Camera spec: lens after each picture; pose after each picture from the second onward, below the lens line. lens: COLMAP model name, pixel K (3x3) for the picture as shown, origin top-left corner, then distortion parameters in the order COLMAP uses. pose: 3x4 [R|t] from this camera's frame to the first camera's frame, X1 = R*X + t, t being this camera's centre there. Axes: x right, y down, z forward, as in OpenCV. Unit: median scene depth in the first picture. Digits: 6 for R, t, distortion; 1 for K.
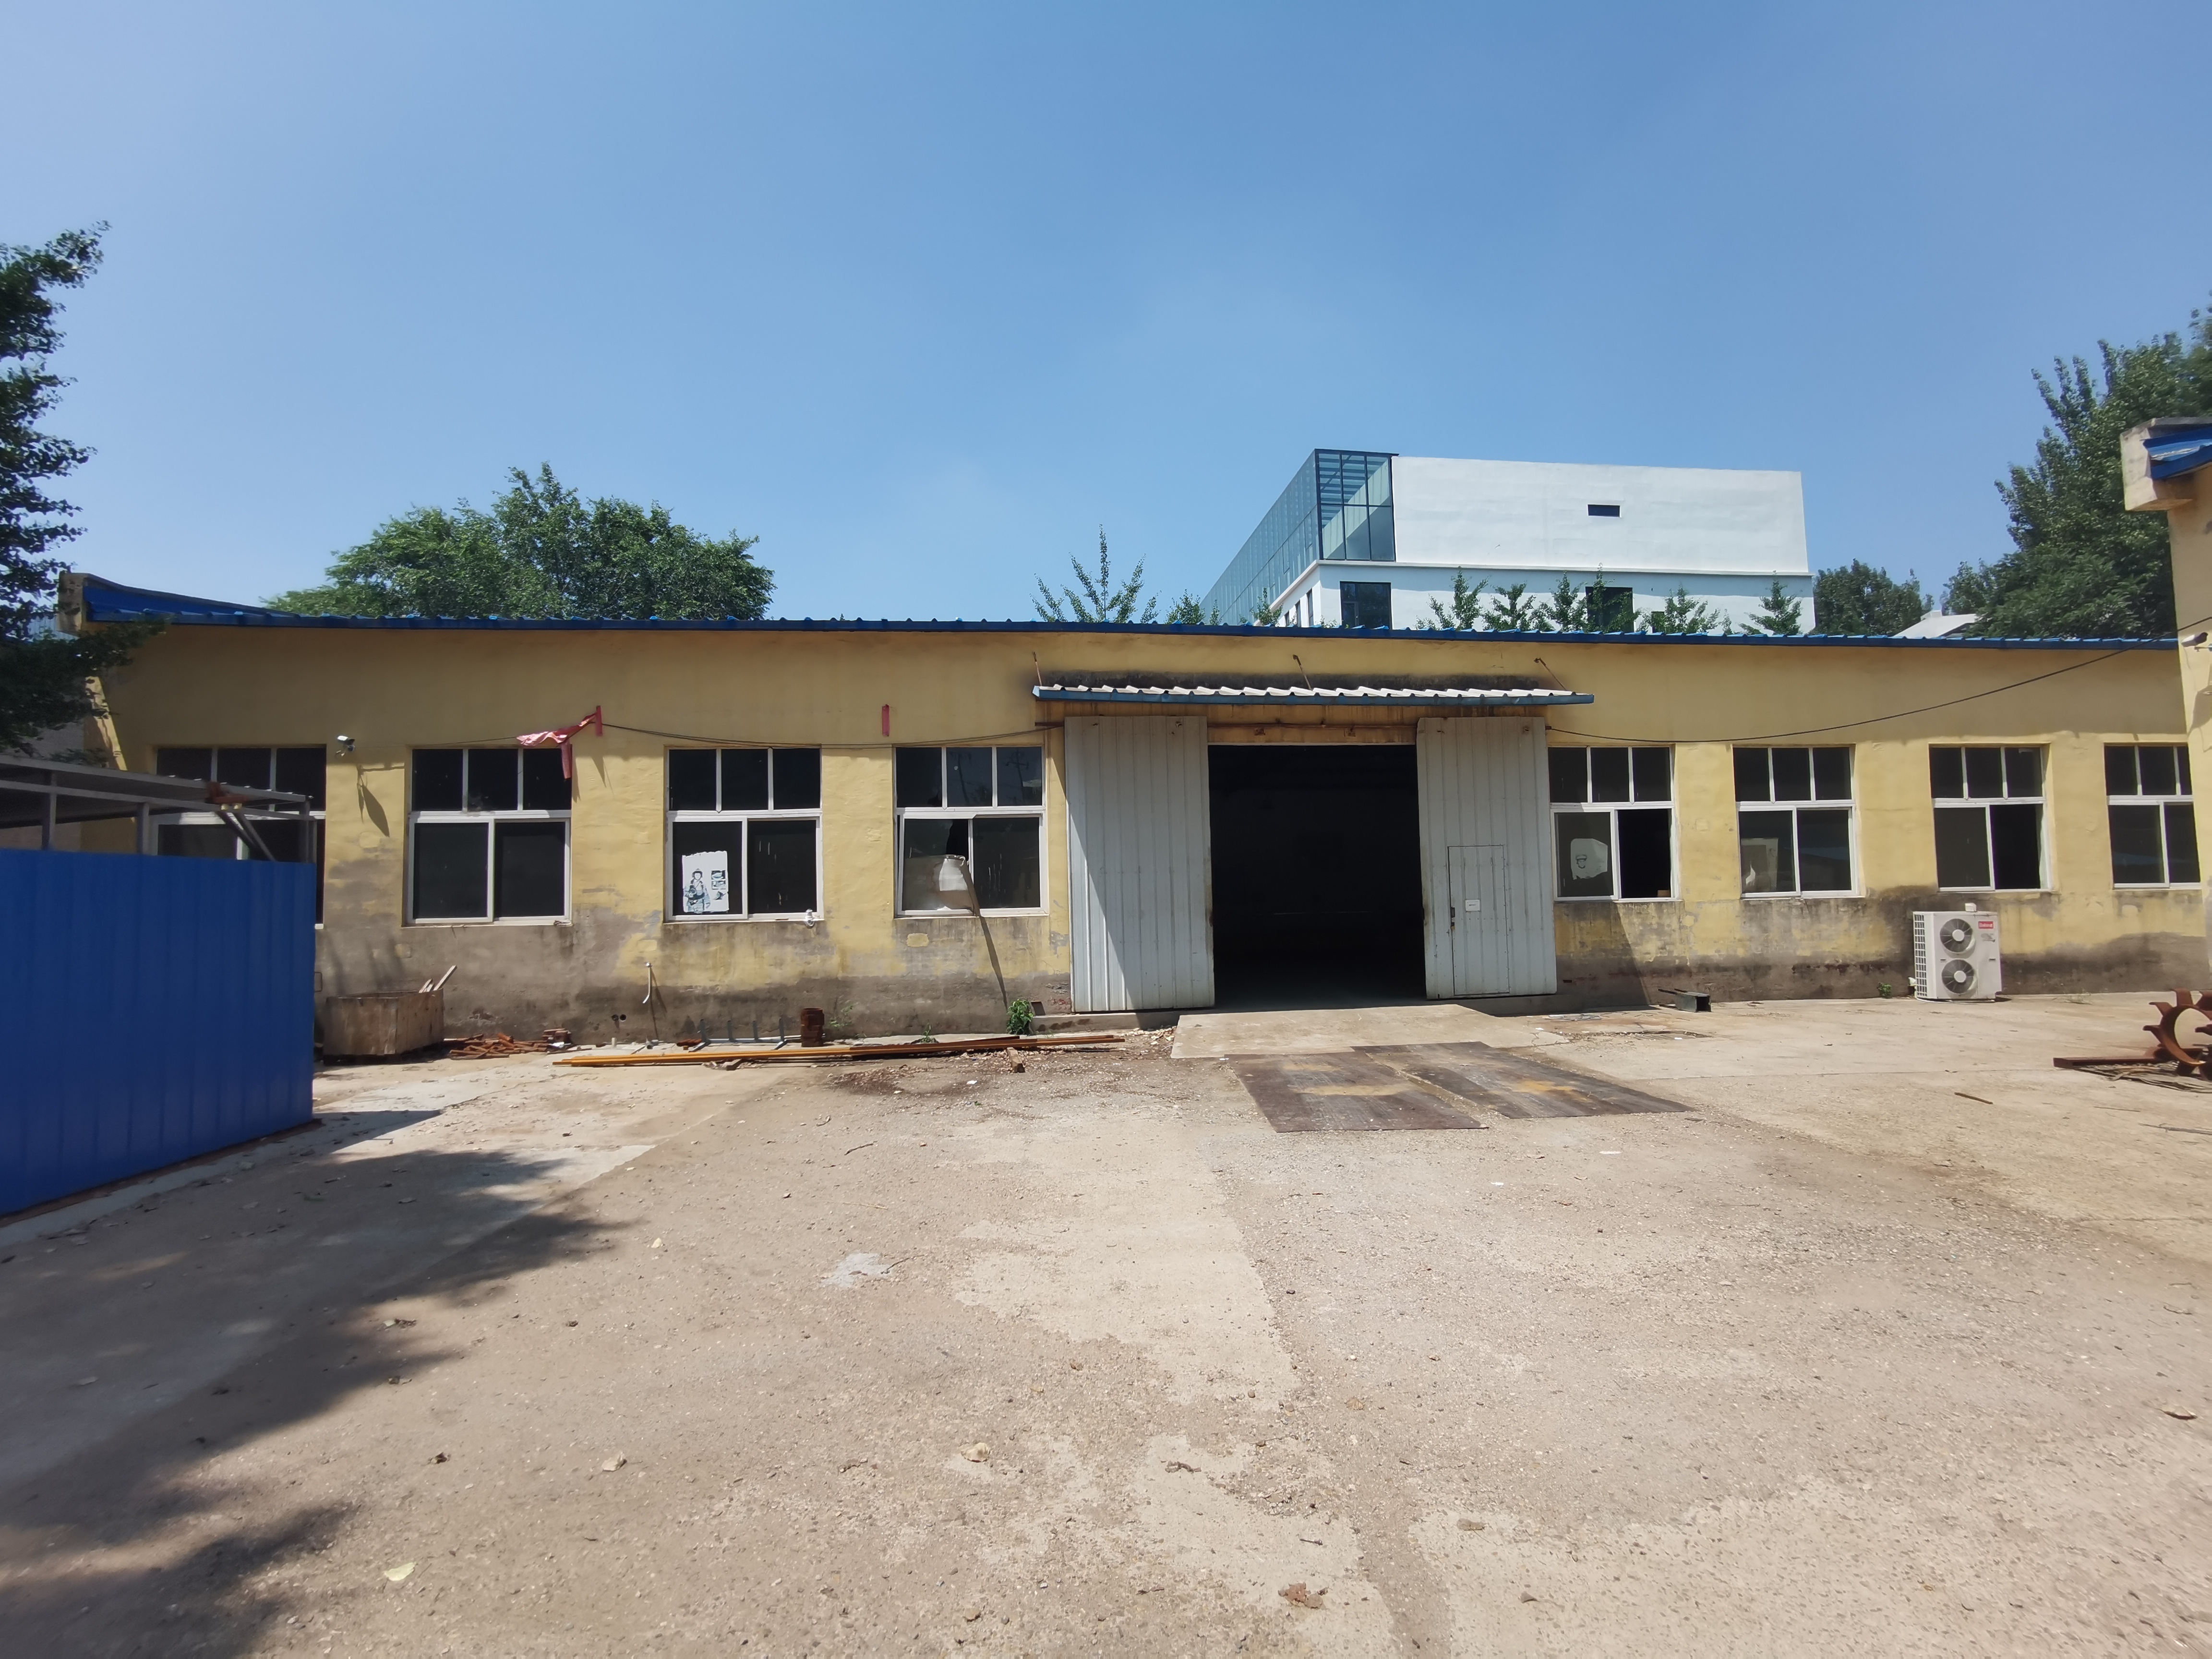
lens RADIAL K [[1091.5, 0, 1094.2], [0, 1091.5, 827.4], [0, 0, 1]] dist [-0.027624, 0.015752]
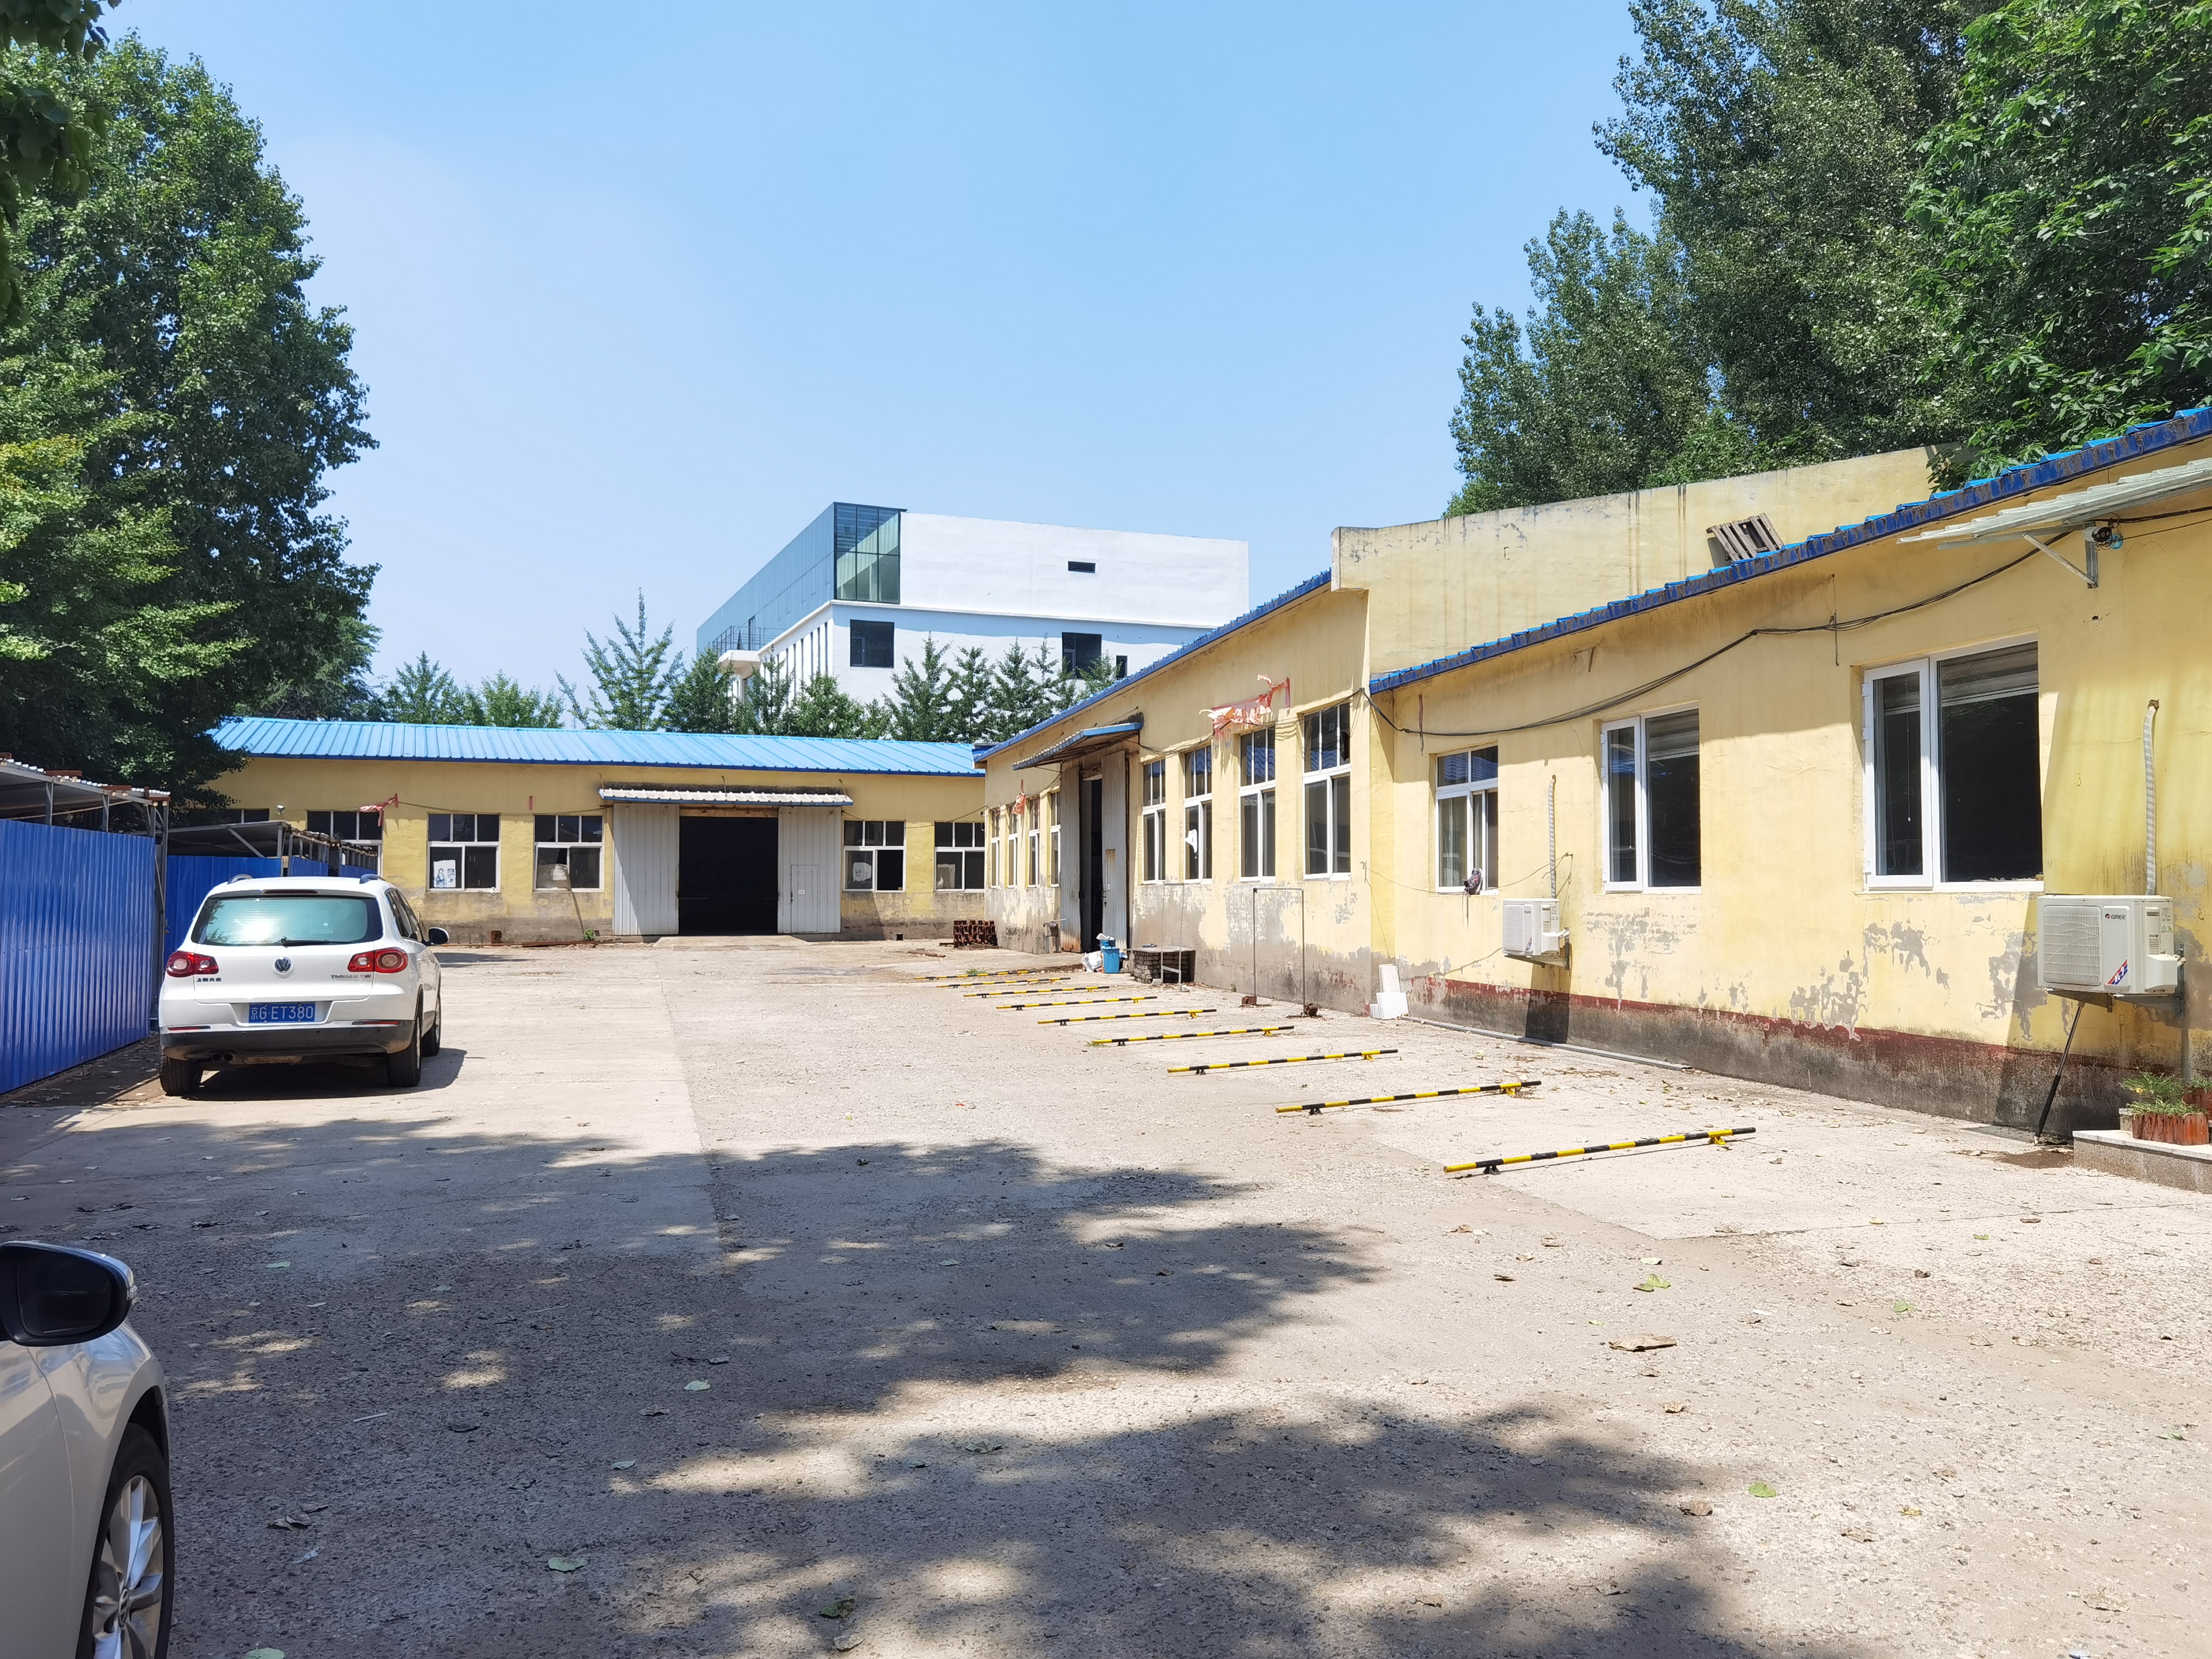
lens RADIAL K [[1697.1, 0, 1074.8], [0, 1697.1, 800.7], [0, 0, 1]] dist [0.038424, -0.040832]
pose [[0.966210, 0.036250, 0.255196, -0.005195], [-0.040577, 0.999108, 0.011710, -0.177129], [-0.254544, -0.021670, 0.966818, -2.477996]]
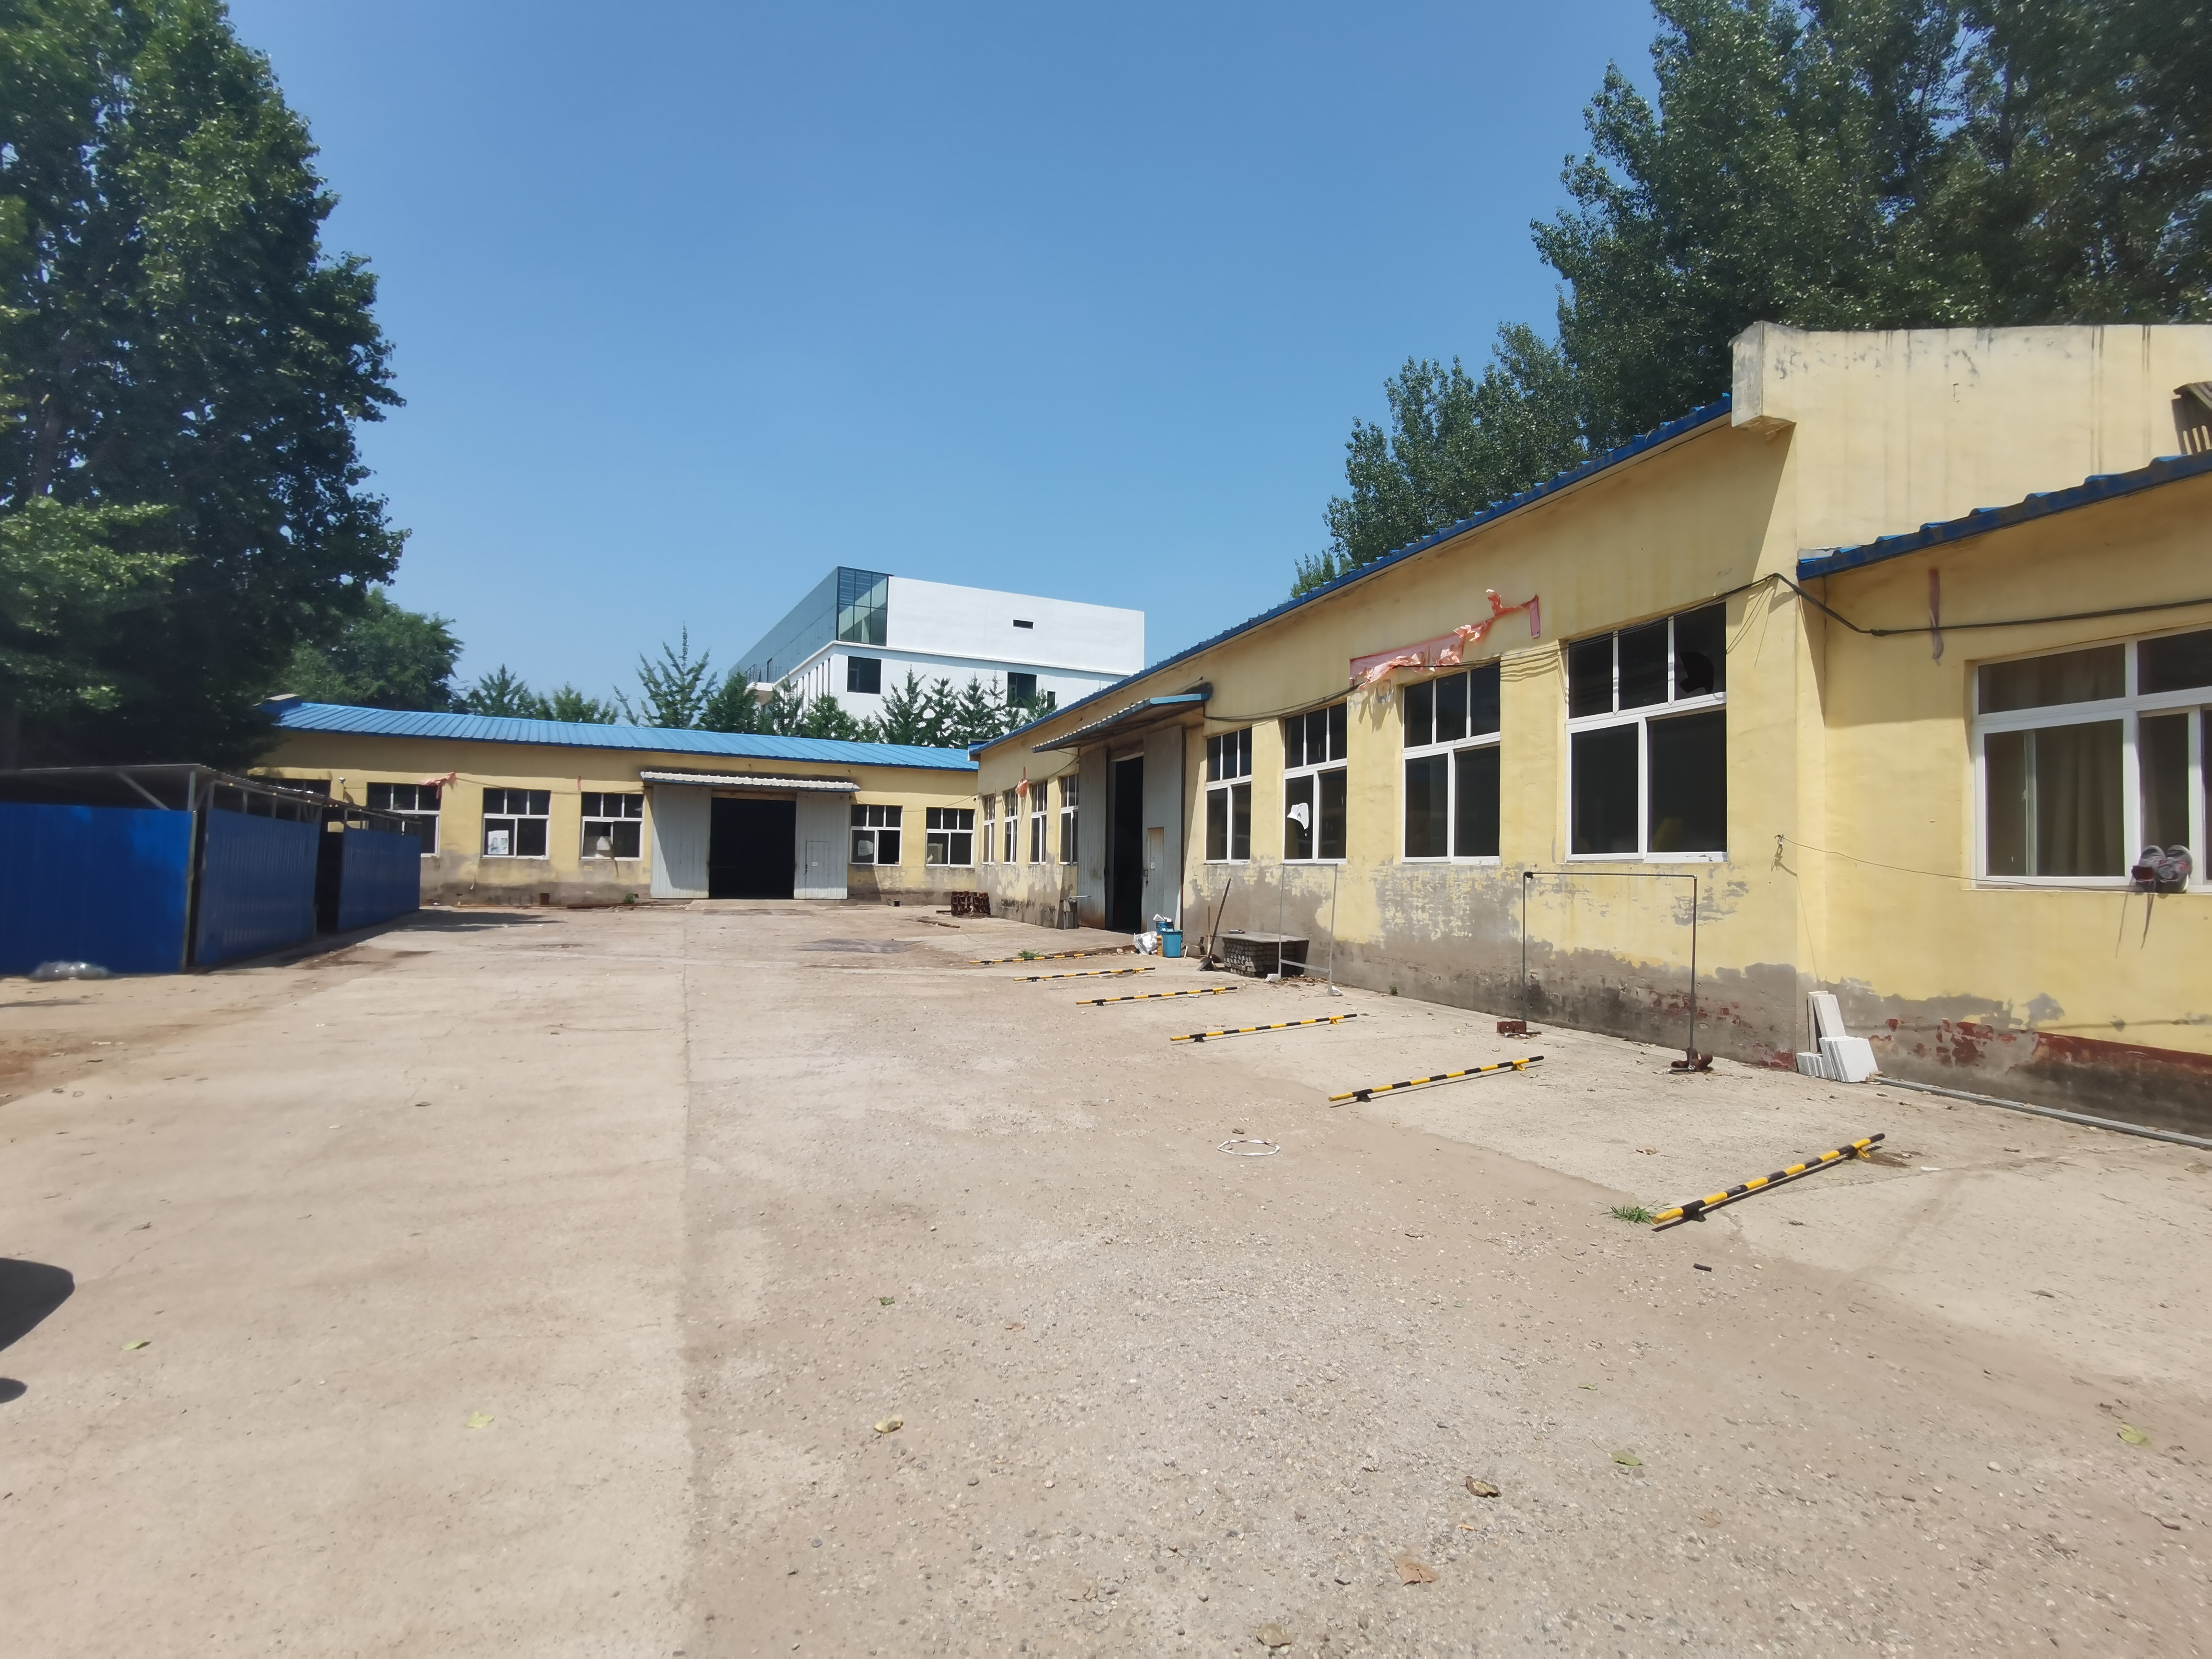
lens RADIAL K [[1091.5, 0, 1097.4], [0, 1091.5, 822.7], [0, 0, 1]] dist [-0.027624, 0.015752]
pose [[0.930917, 0.052455, 0.361444, 0.024841], [-0.063745, 0.997778, 0.019374, -0.122425], [-0.359624, -0.041076, 0.932193, -1.699666]]
